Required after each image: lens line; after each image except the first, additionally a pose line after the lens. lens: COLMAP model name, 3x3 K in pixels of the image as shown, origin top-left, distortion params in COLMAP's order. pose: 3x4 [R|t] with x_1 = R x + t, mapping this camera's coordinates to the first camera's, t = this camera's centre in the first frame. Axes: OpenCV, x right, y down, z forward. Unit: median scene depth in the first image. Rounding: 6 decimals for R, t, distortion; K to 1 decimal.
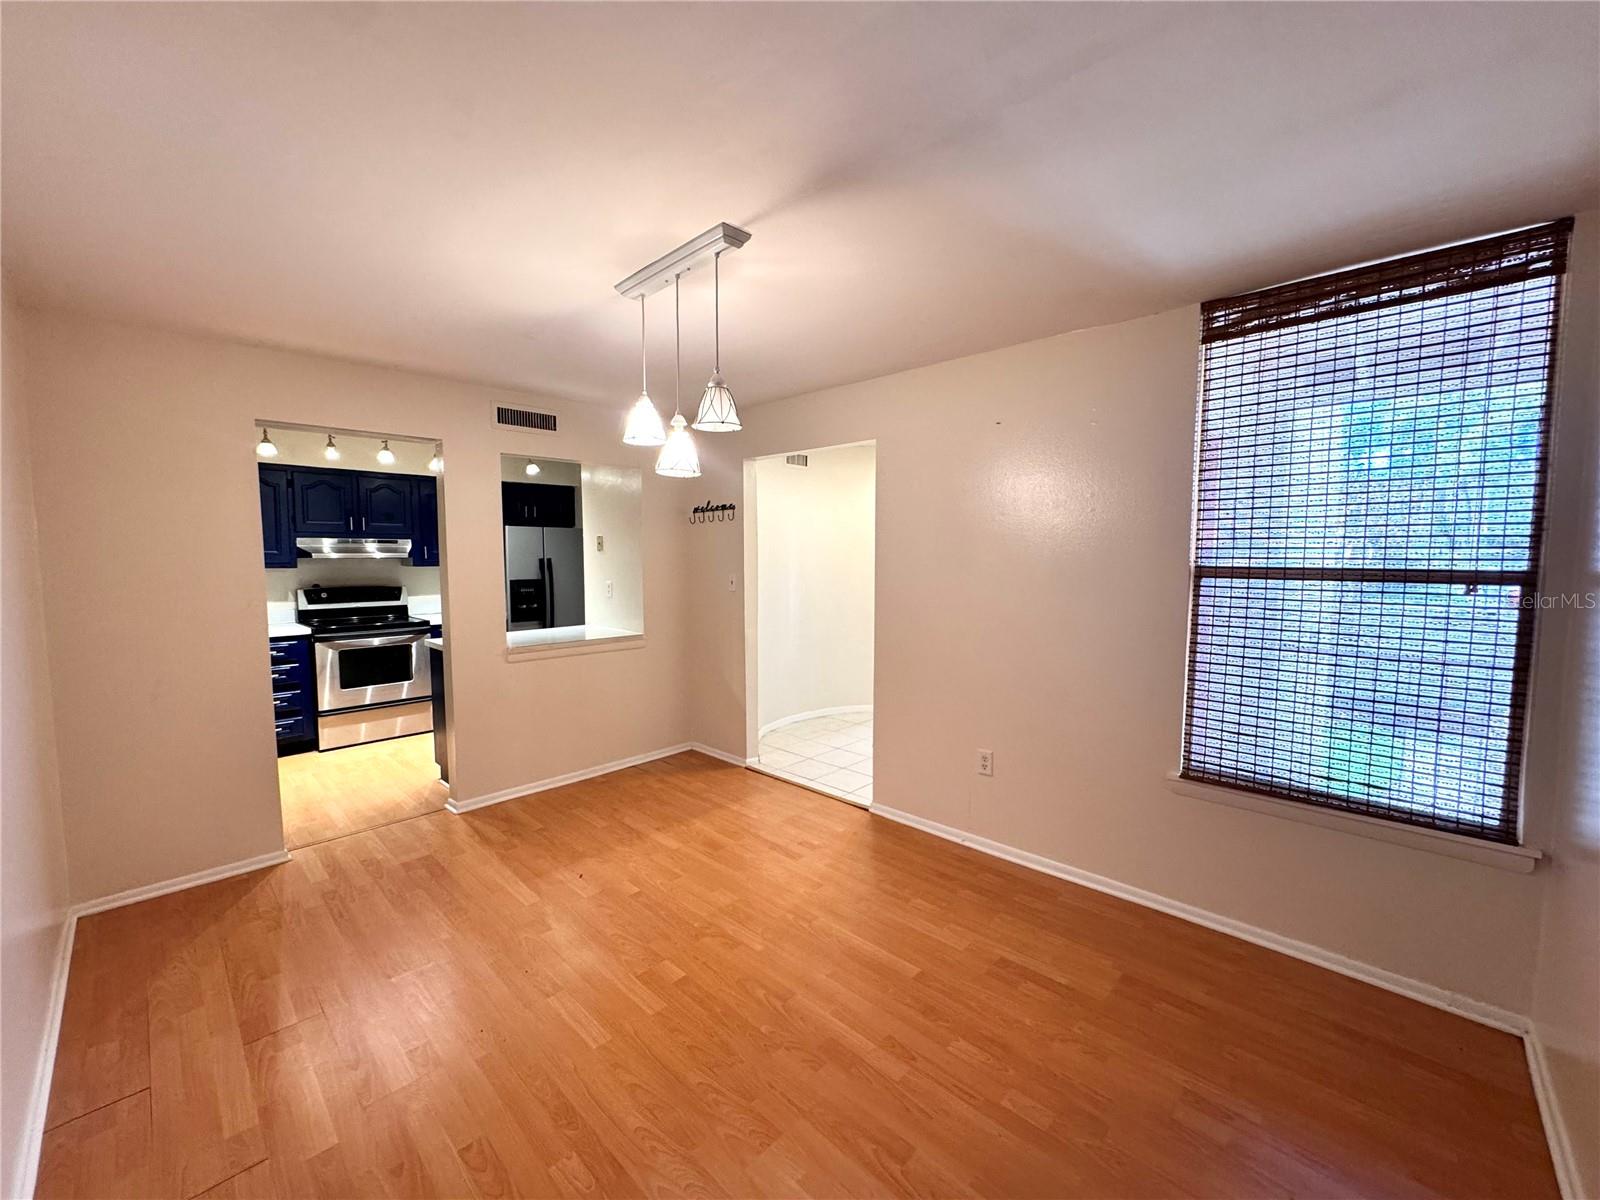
lens RADIAL K [[645.2, 0, 790.4], [0, 645.2, 597.2], [0, 0, 1]] dist [-0.010200, 0.000529]
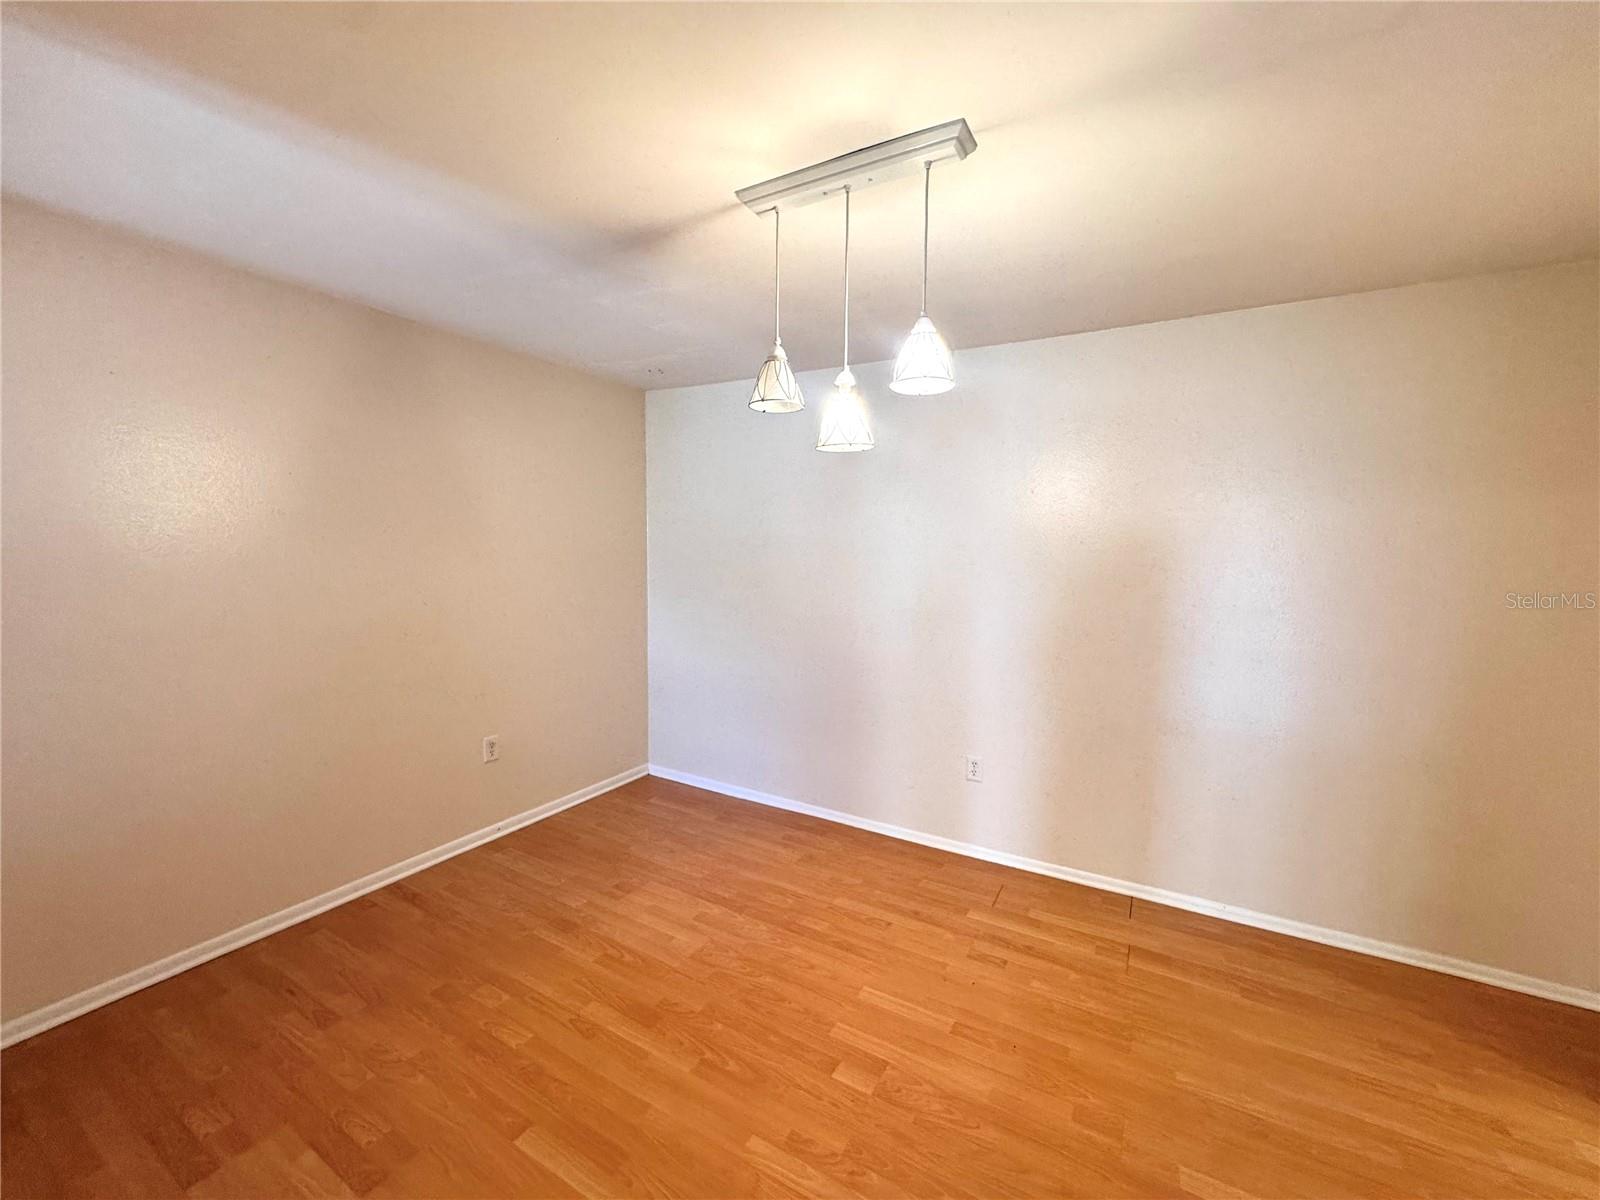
lens RADIAL K [[645.2, 0, 788.2], [0, 645.2, 591.5], [0, 0, 1]] dist [-0.010200, 0.000529]
pose [[-0.974466, 0.005342, -0.224471, 0.030286], [-0.025096, 0.990862, 0.132528, -0.053296], [0.223128, 0.134777, -0.965427, 0.774937]]
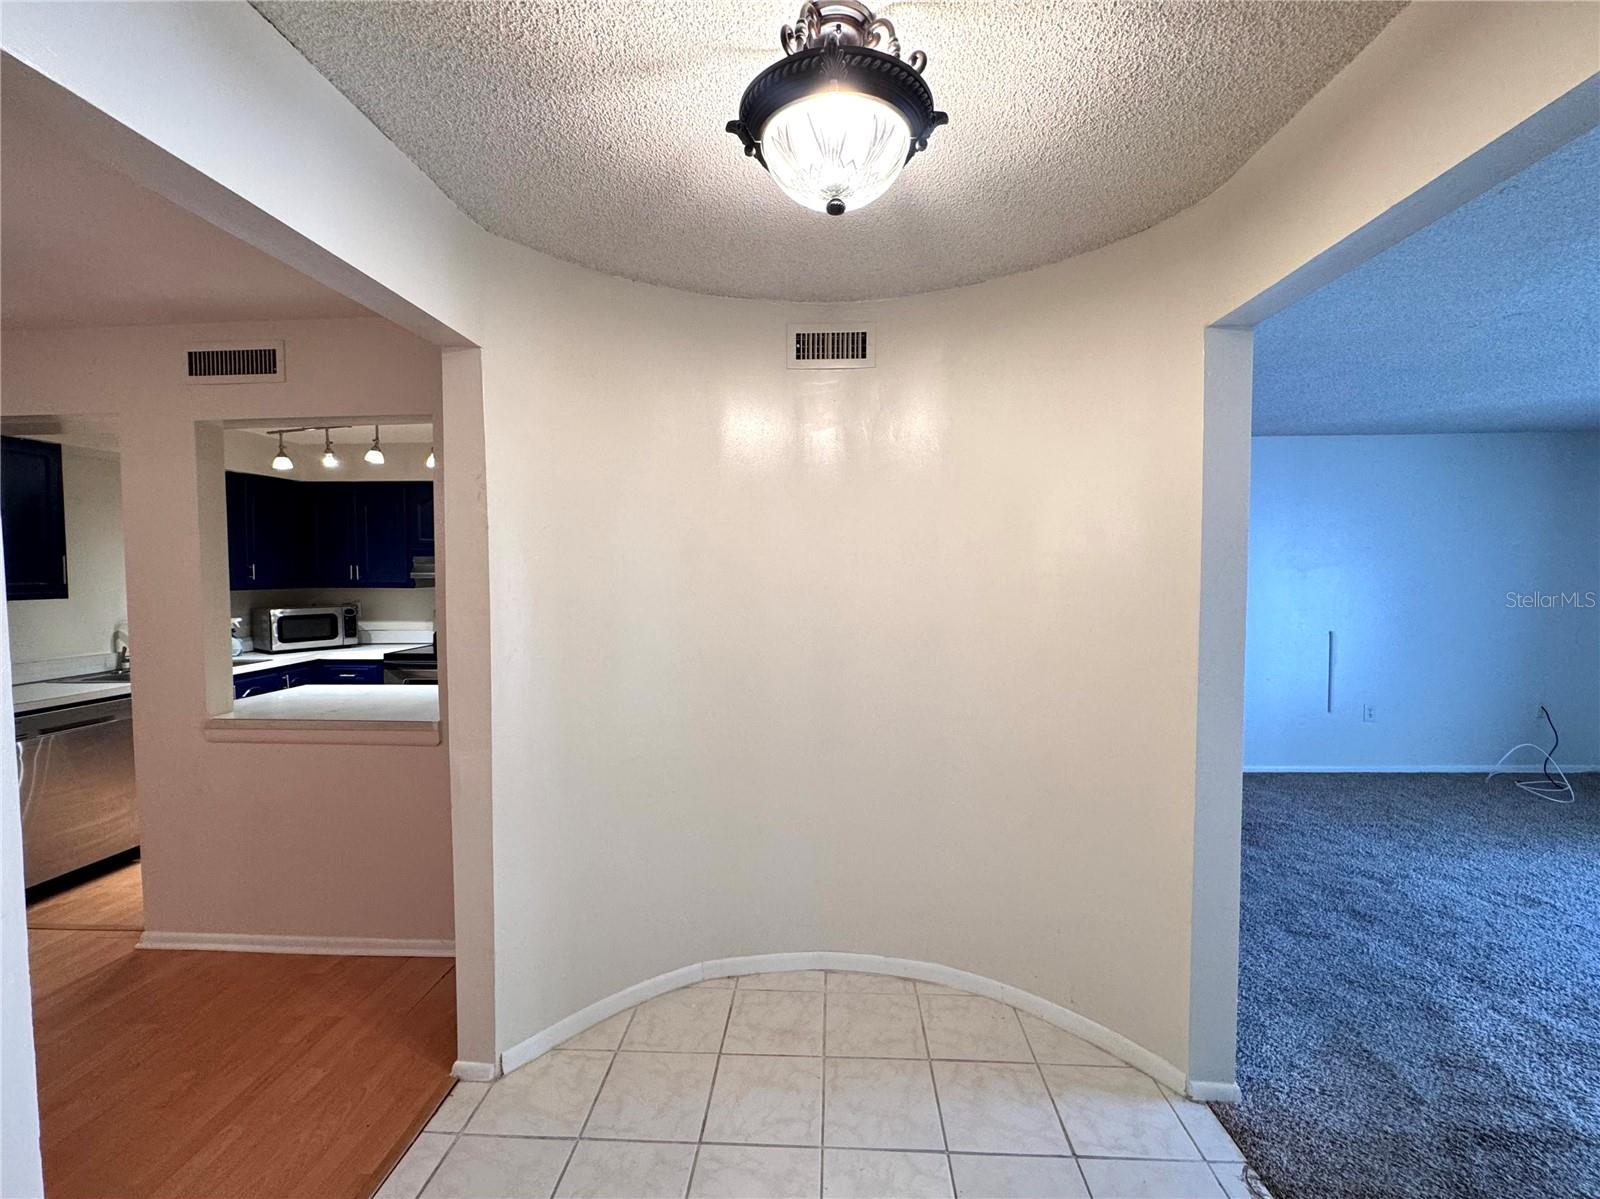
lens RADIAL K [[645.2, 0, 788.0], [0, 645.2, 603.7], [0, 0, 1]] dist [-0.010200, 0.000529]
pose [[0.668291, 0.033695, -0.743137, 0.335865], [-0.046706, 0.998903, 0.003290, -0.052693], [0.742433, 0.032510, 0.669131, 0.776176]]
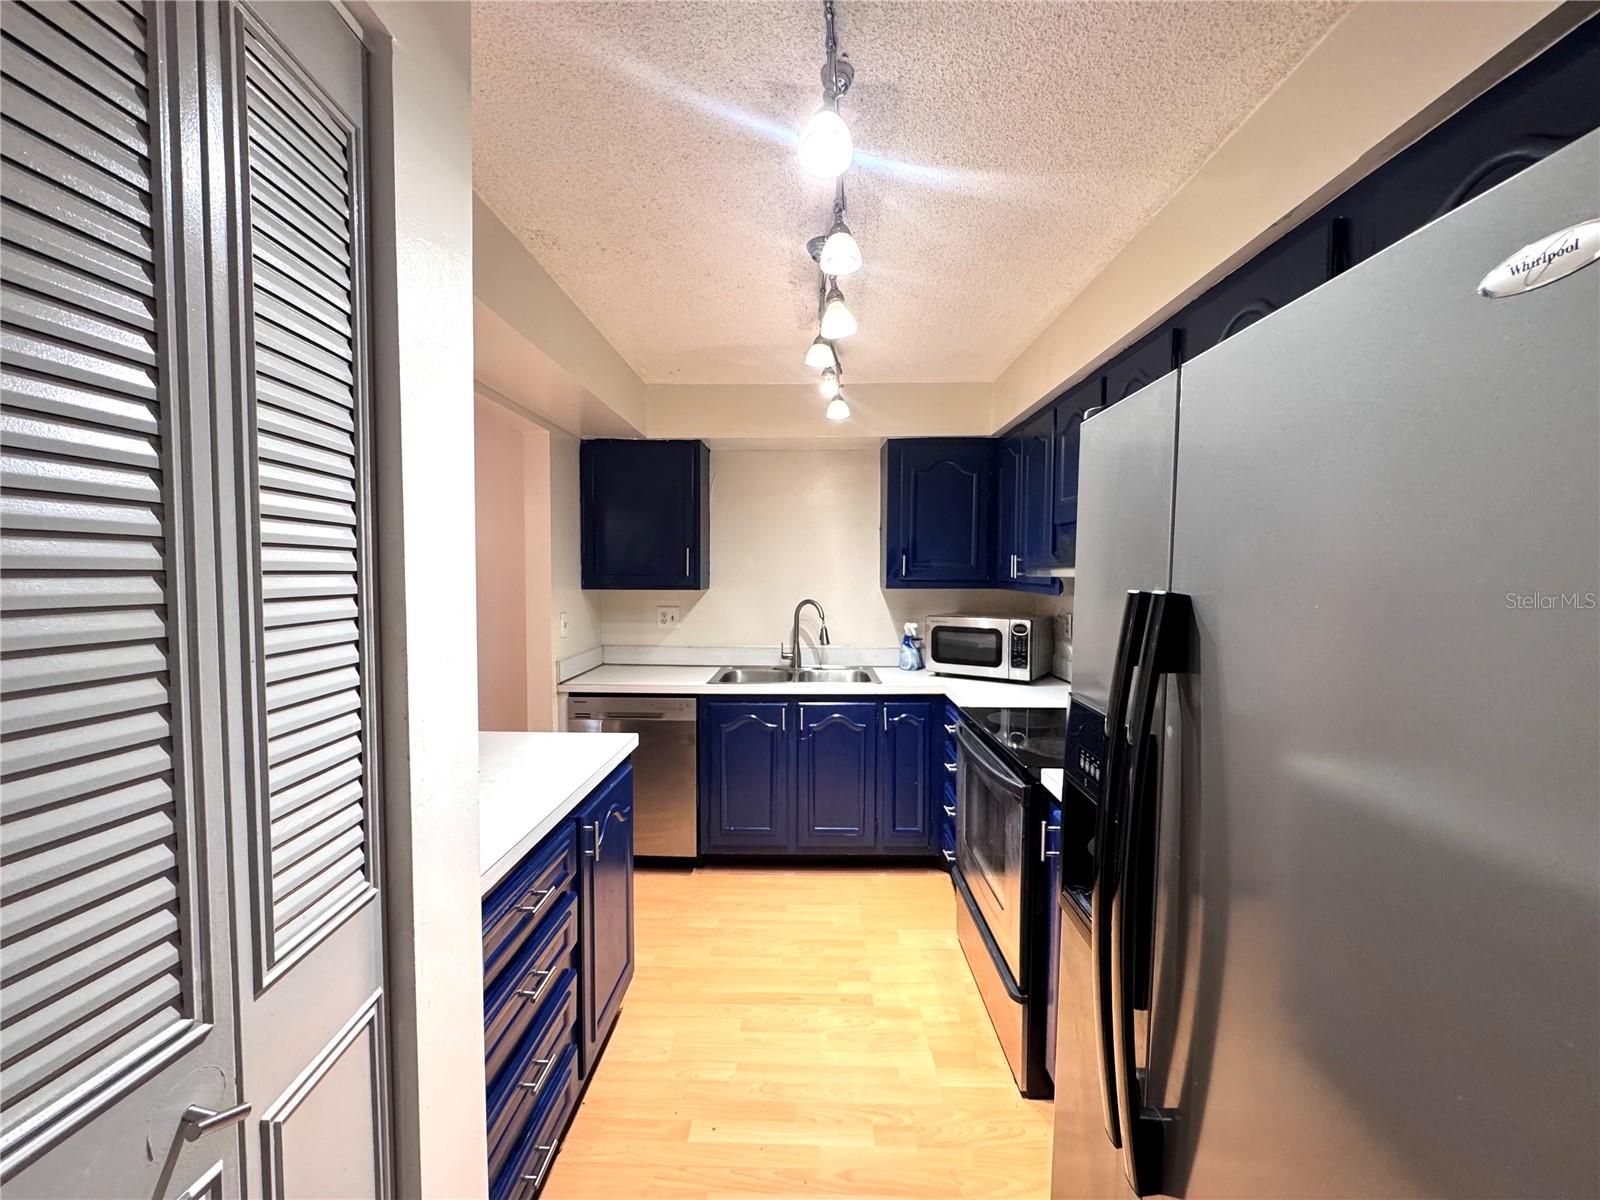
lens RADIAL K [[645.2, 0, 799.7], [0, 645.2, 595.0], [0, 0, 1]] dist [-0.010200, 0.000529]
pose [[-0.734407, 0.024611, -0.678263, -0.272055], [-0.047645, 0.995007, 0.087693, -0.082143], [0.677035, 0.096719, -0.729568, 1.245995]]
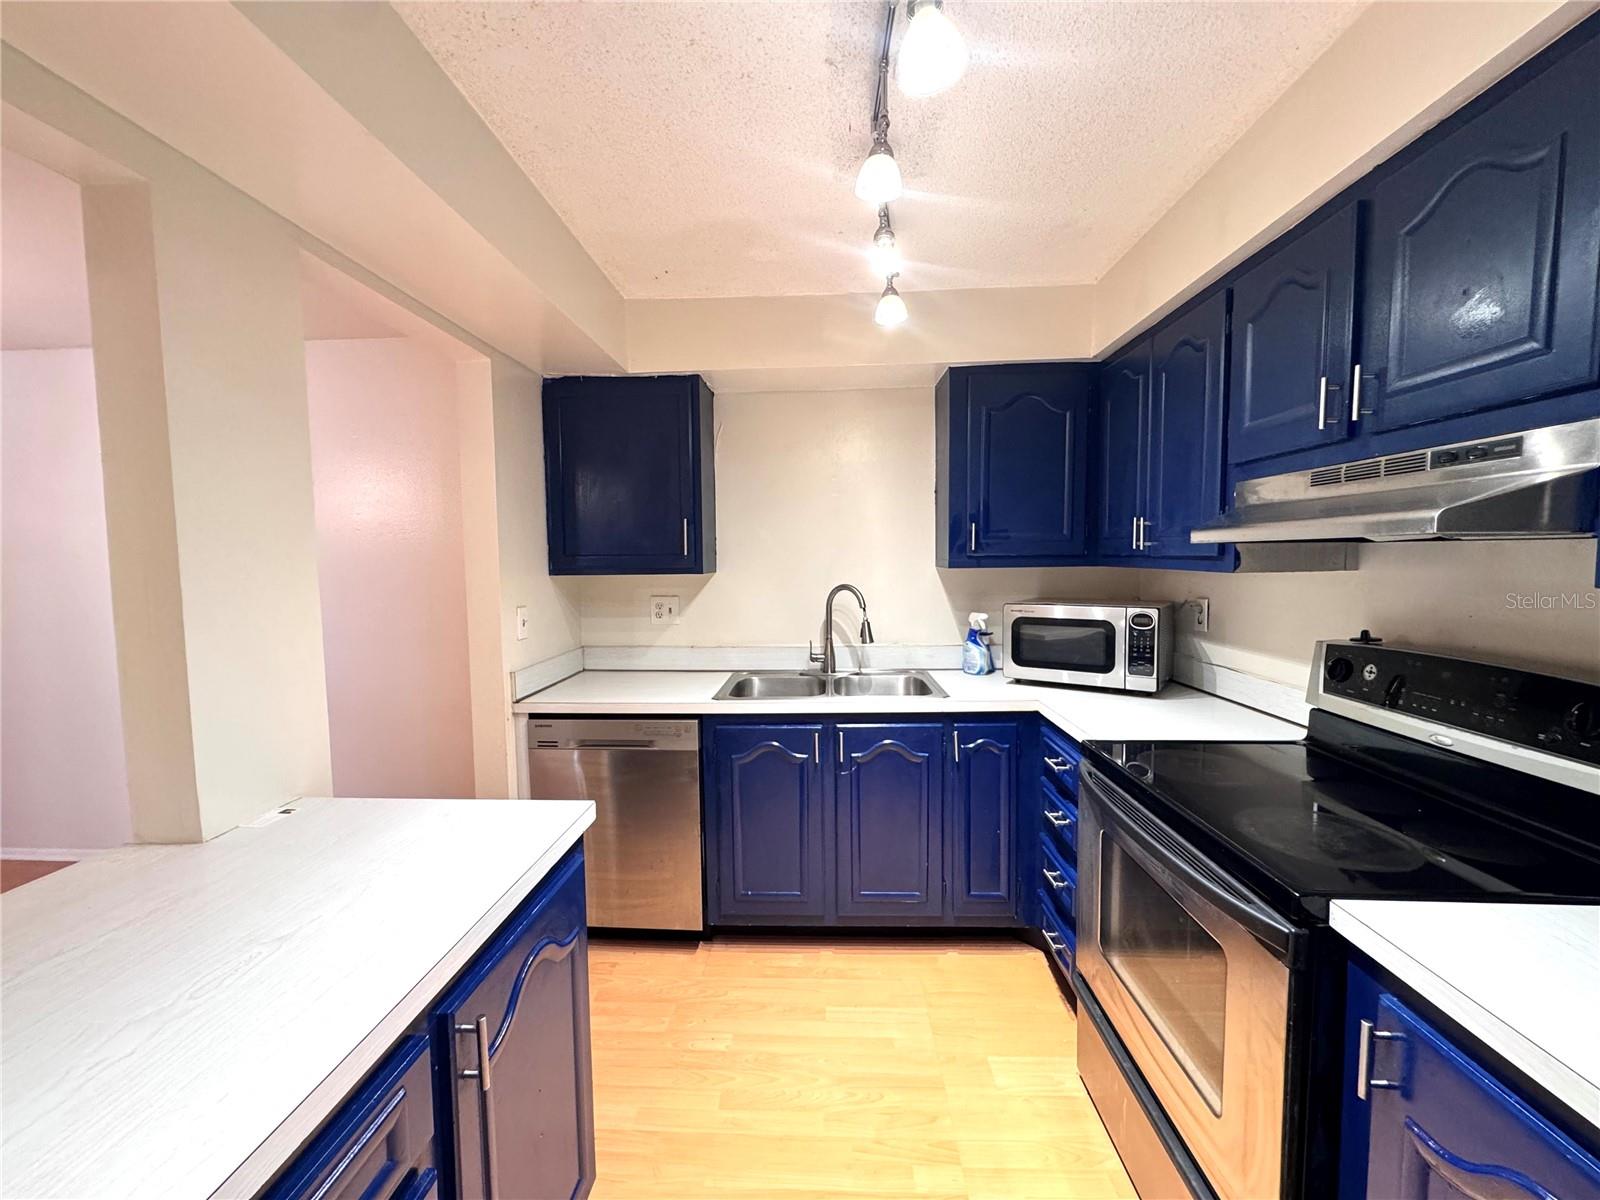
lens RADIAL K [[645.2, 0, 800.2], [0, 645.2, 596.6], [0, 0, 1]] dist [-0.010200, 0.000529]
pose [[-0.751875, 0.051963, -0.657254, -0.376719], [-0.030098, 0.993145, 0.112950, -0.065144], [0.658618, 0.104706, -0.745157, 1.113904]]
